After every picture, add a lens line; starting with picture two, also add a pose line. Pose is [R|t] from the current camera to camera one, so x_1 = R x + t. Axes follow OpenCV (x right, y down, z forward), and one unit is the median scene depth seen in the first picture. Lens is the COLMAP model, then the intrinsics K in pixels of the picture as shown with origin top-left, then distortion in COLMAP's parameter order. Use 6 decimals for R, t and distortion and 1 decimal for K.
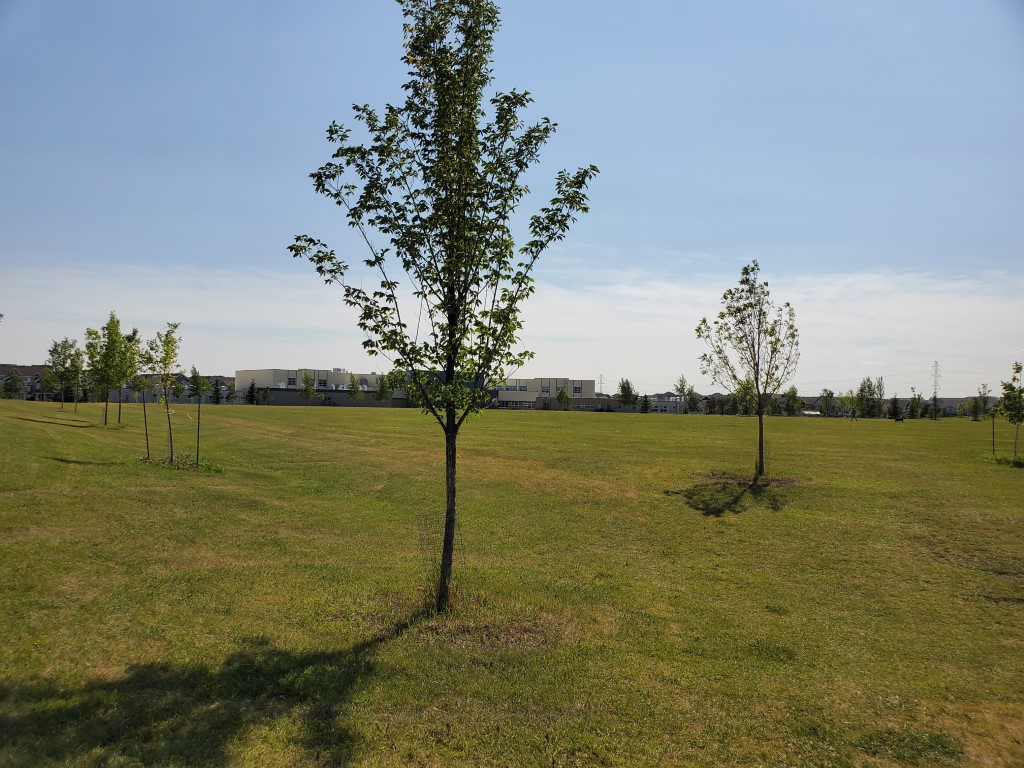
lens RADIAL K [[797.4, 0, 507.1], [0, 797.4, 404.4], [0, 0, 1]] dist [0.005739, 0.011385]
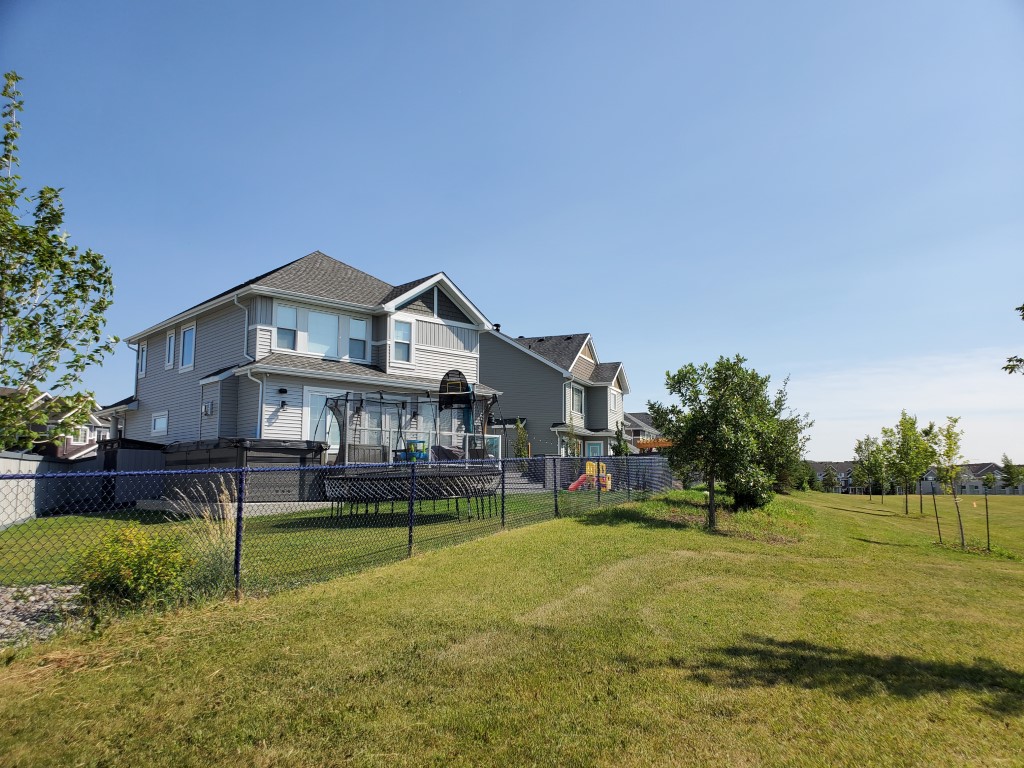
lens RADIAL K [[797.4, 0, 507.1], [0, 797.4, 404.4], [0, 0, 1]] dist [0.005739, 0.011385]
pose [[0.593180, -0.103007, -0.798453, 0.072212], [0.010125, 0.992657, -0.120539, 0.003563], [0.805006, 0.063417, 0.589867, -0.108382]]
